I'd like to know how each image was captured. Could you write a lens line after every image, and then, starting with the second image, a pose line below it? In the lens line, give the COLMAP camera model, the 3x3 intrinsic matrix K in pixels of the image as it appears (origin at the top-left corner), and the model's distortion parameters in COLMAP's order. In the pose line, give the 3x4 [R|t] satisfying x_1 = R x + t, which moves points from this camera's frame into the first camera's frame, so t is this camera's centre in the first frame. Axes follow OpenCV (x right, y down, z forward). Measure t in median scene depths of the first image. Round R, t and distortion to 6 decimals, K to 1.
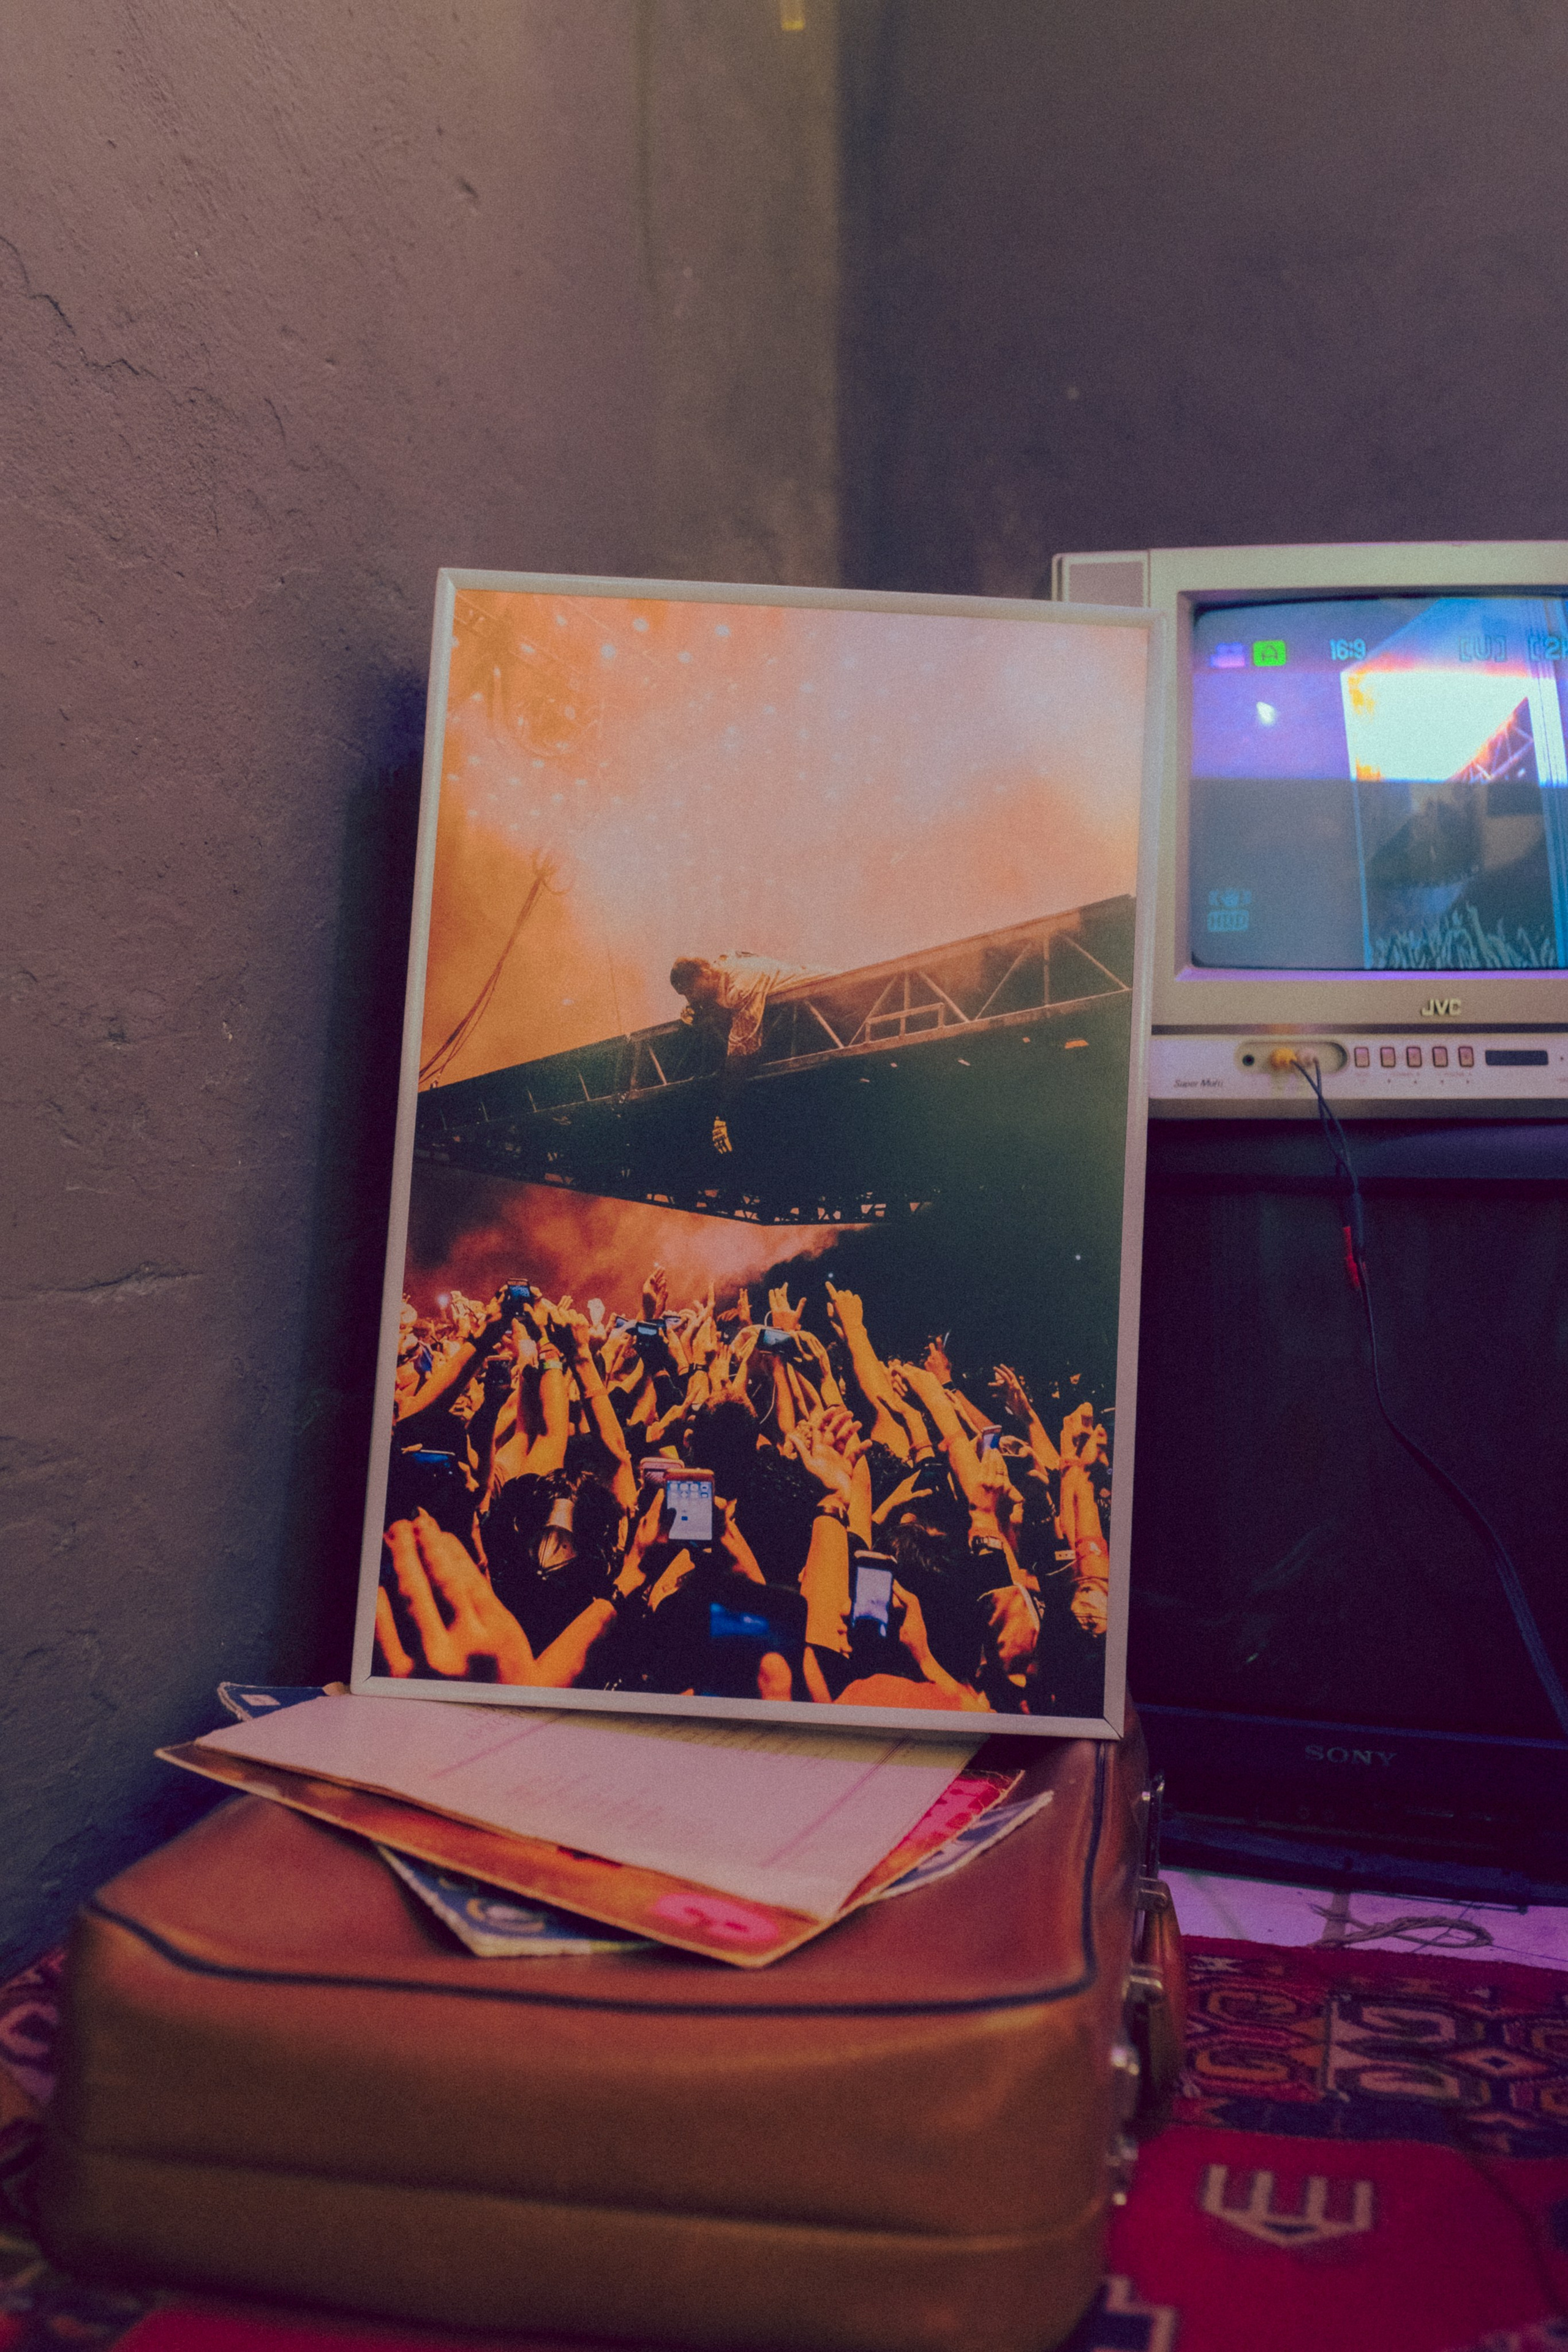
lens RADIAL K [[2282.7, 0, 788.9], [0, 2282.7, 1176.0], [0, 0, 1]] dist [-0.005336, 0.013707]
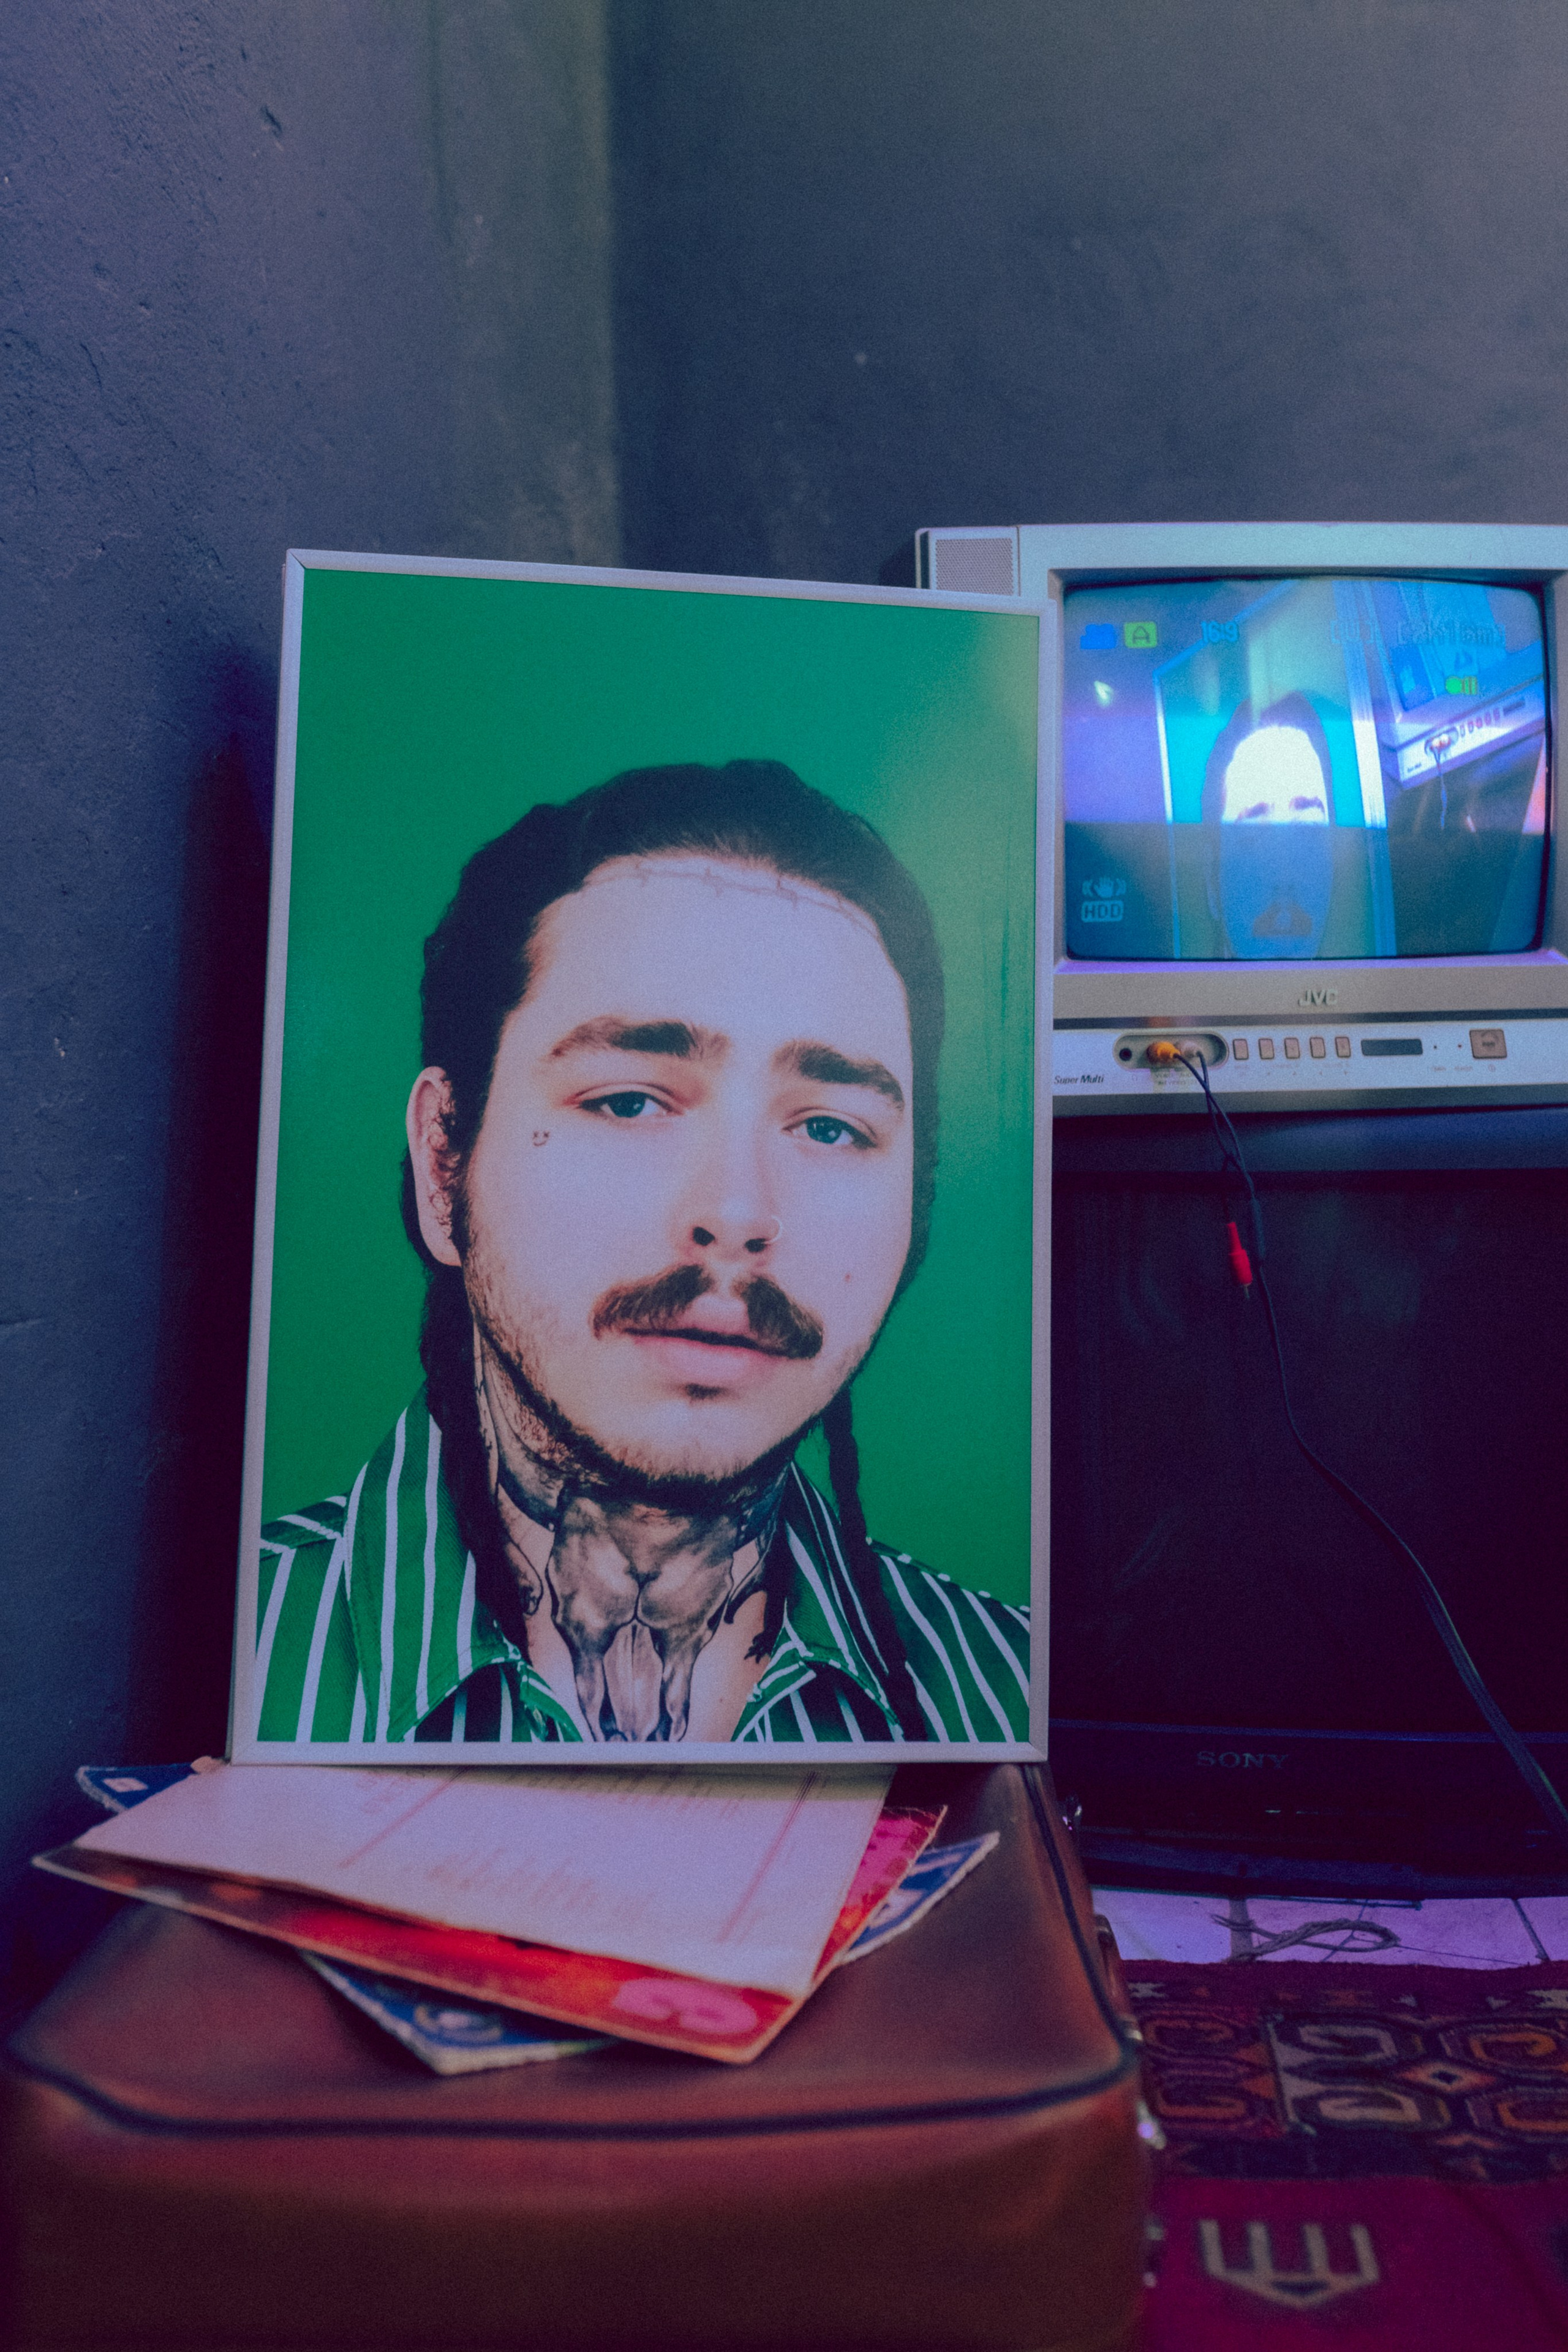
lens RADIAL K [[2279.3, 0, 786.0], [0, 2279.3, 1171.3], [0, 0, 1]] dist [0.000273, 0.007033]
pose [[0.989520, -0.025646, 0.142100, -0.095935], [0.023630, 0.999595, 0.015855, -0.023158], [-0.142449, -0.012331, 0.989725, 0.068742]]
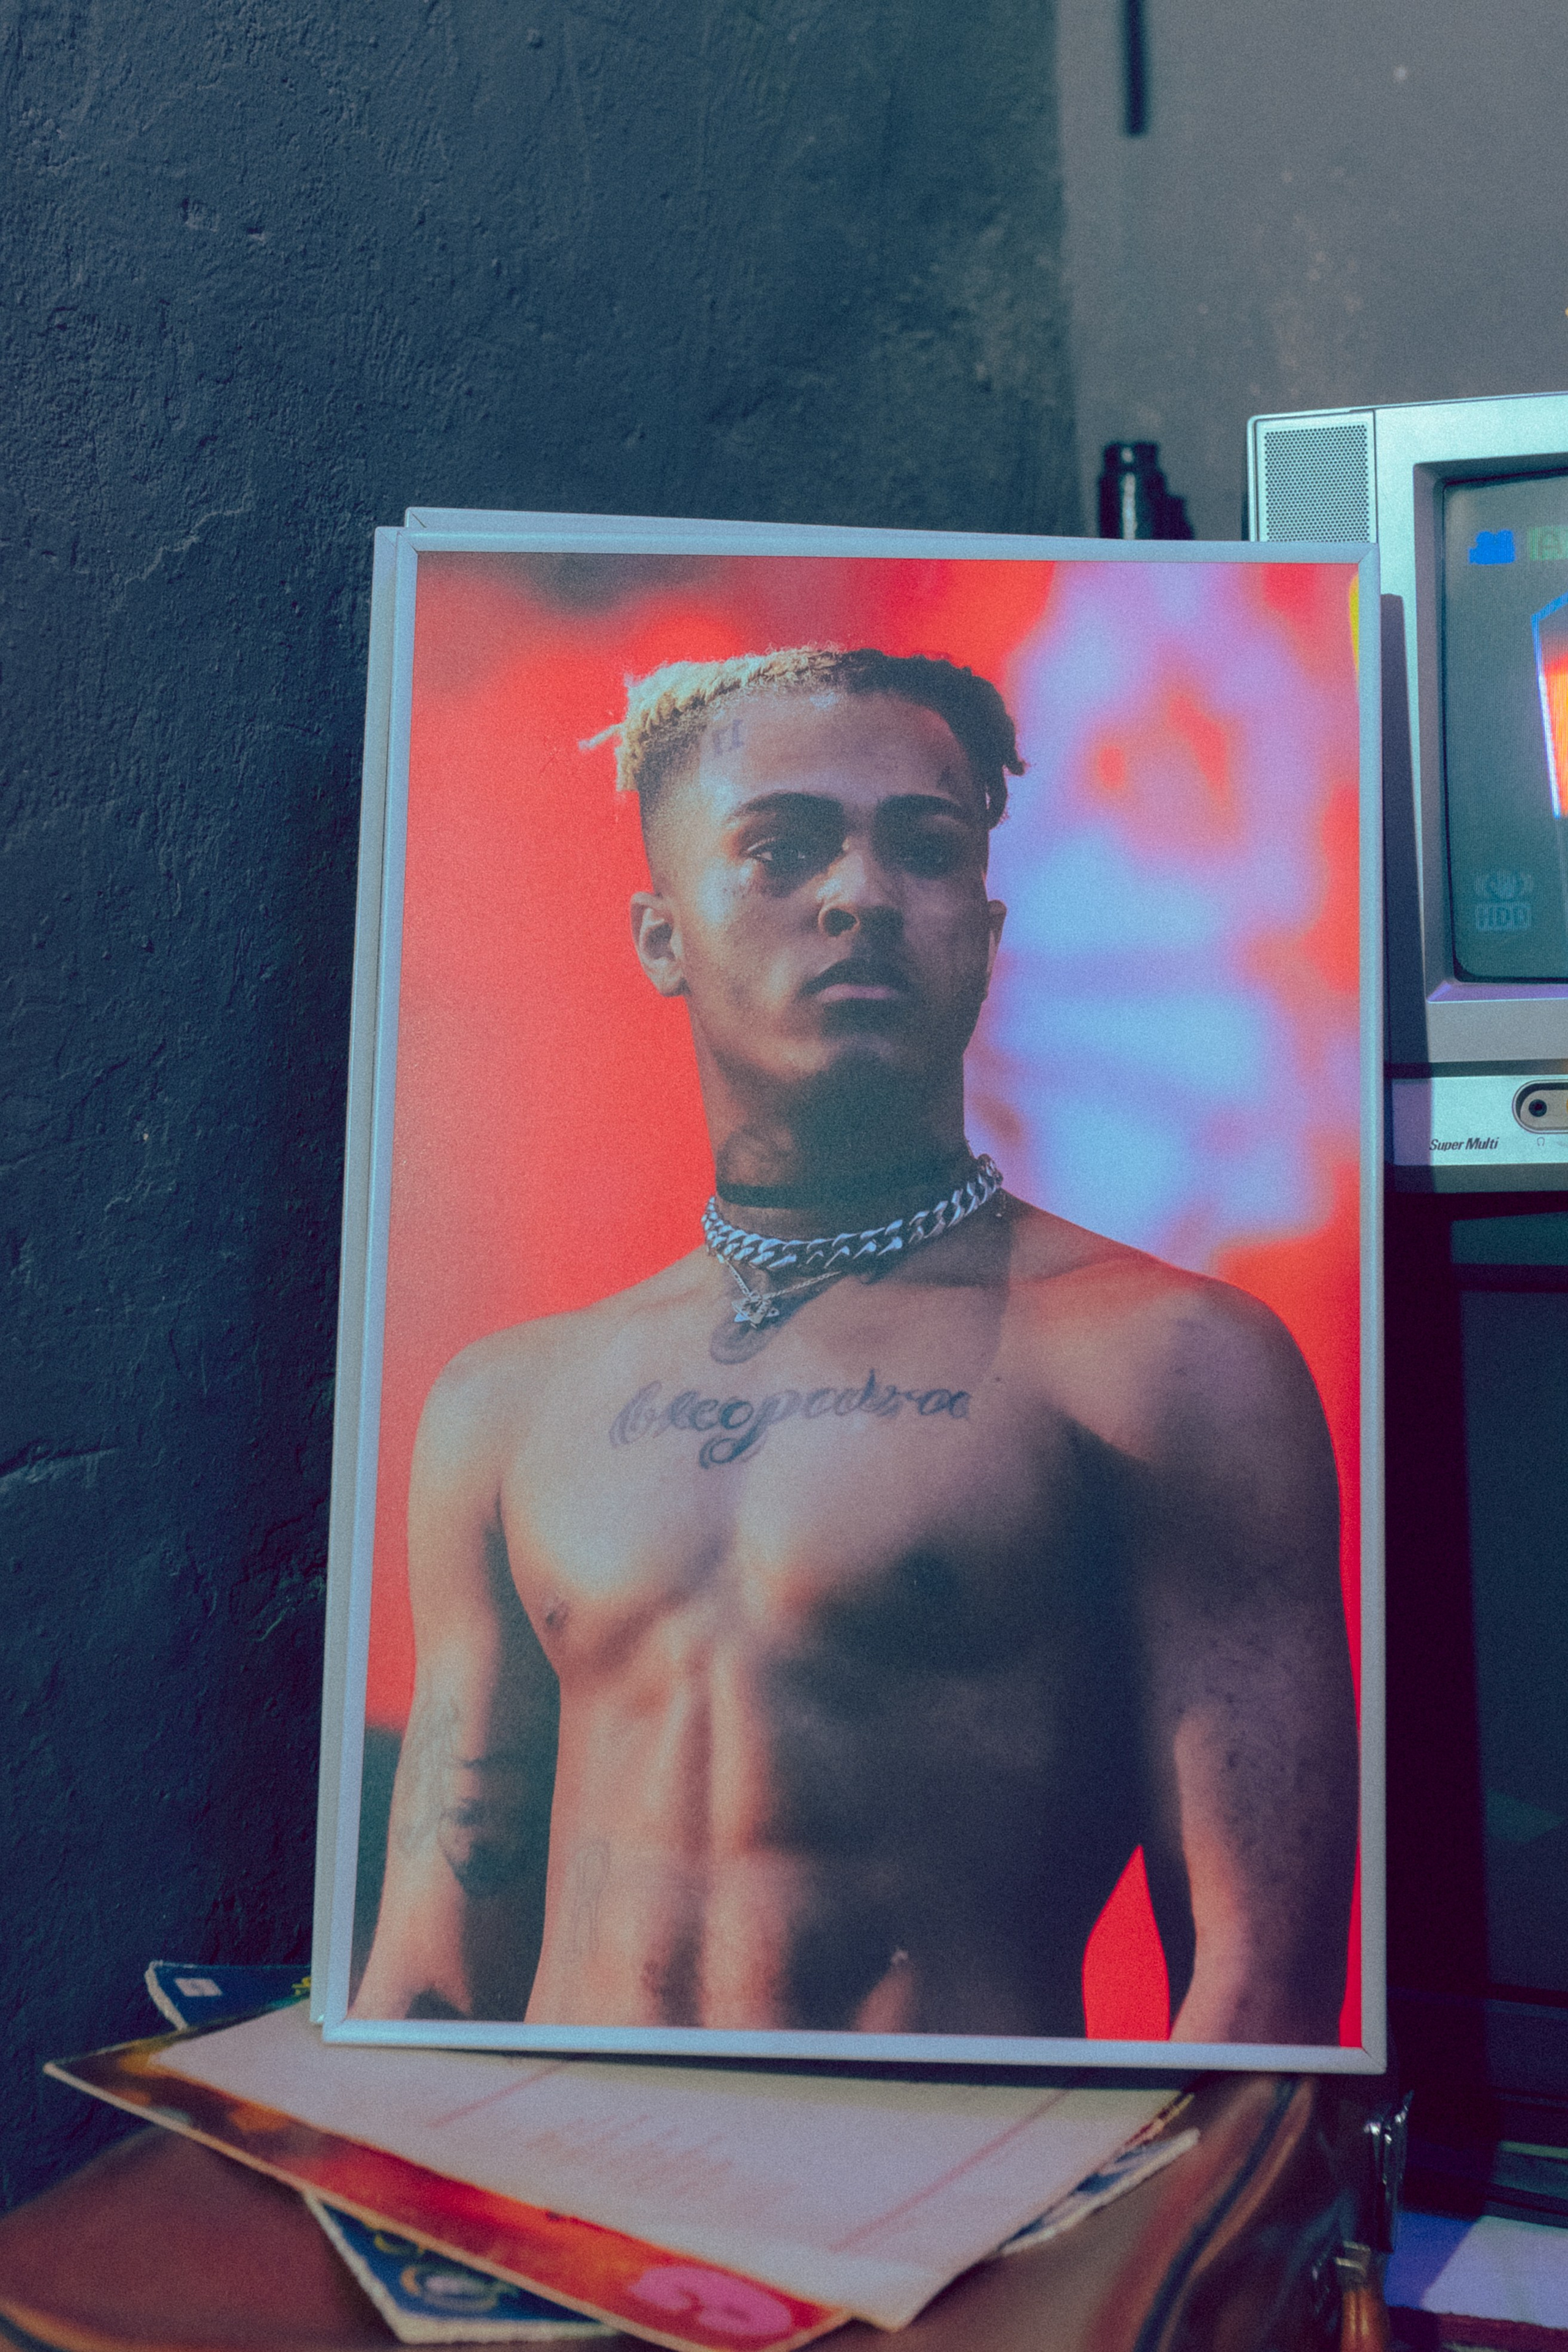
lens RADIAL K [[3494.9, 0, 786.8], [0, 3494.9, 1179.0], [0, 0, 1]] dist [0.007135, -0.014511]
pose [[0.989697, -0.023738, -0.141198, 0.144529], [0.028053, 0.999196, 0.028649, -0.078729], [0.140404, -0.032315, 0.989567, -0.148560]]
